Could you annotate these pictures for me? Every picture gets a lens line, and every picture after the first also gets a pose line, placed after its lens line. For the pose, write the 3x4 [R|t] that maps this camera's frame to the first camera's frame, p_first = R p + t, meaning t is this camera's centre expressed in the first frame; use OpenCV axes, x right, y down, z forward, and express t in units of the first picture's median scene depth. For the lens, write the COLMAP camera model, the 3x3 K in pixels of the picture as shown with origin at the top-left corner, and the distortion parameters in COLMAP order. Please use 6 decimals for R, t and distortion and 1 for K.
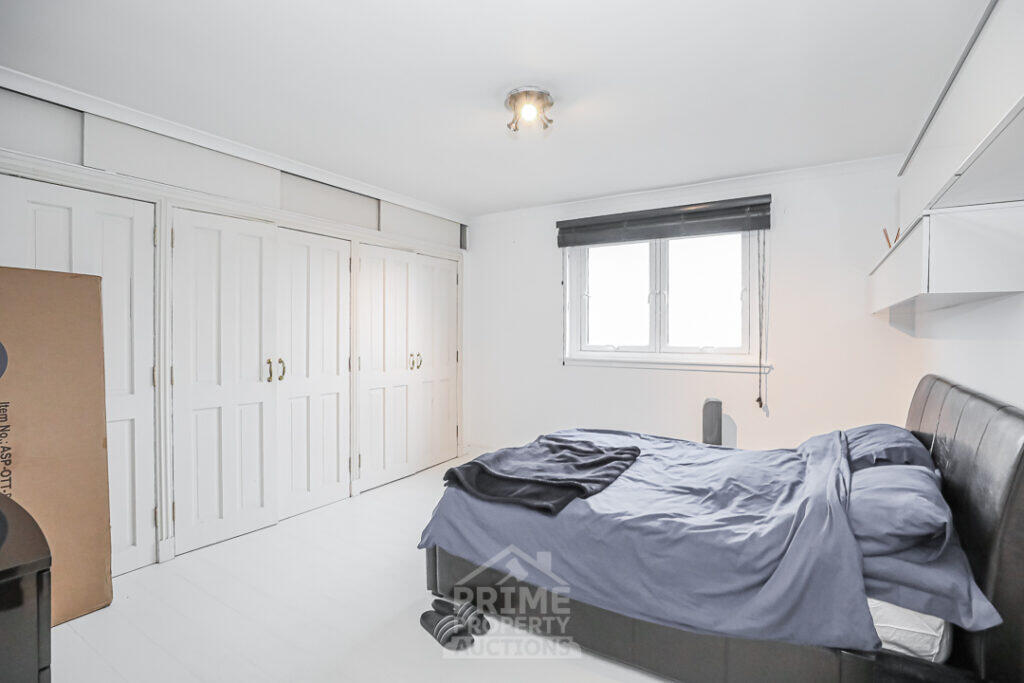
lens RADIAL K [[501.8, 0, 513.7], [0, 501.8, 345.3], [0, 0, 1]] dist [-0.003203, -0.000215]
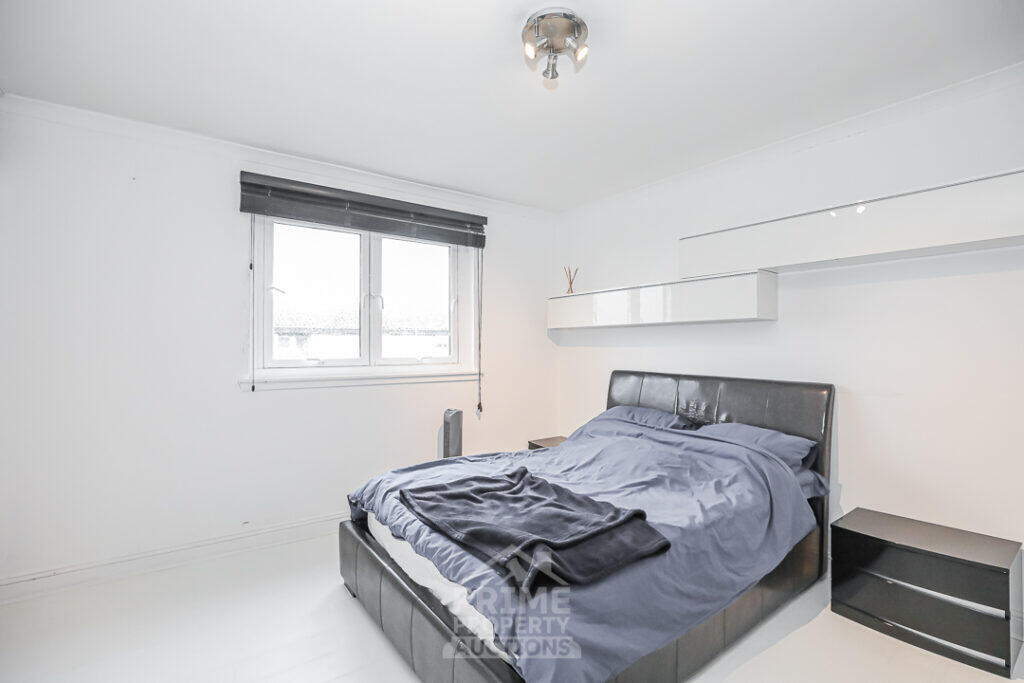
lens RADIAL K [[501.8, 0, 513.7], [0, 501.8, 345.3], [0, 0, 1]] dist [-0.003203, -0.000215]
pose [[0.352491, -0.000557, 0.935815, -0.473662], [0.024407, 0.999665, -0.008598, -0.007694], [-0.935497, 0.025871, 0.352387, 0.531836]]
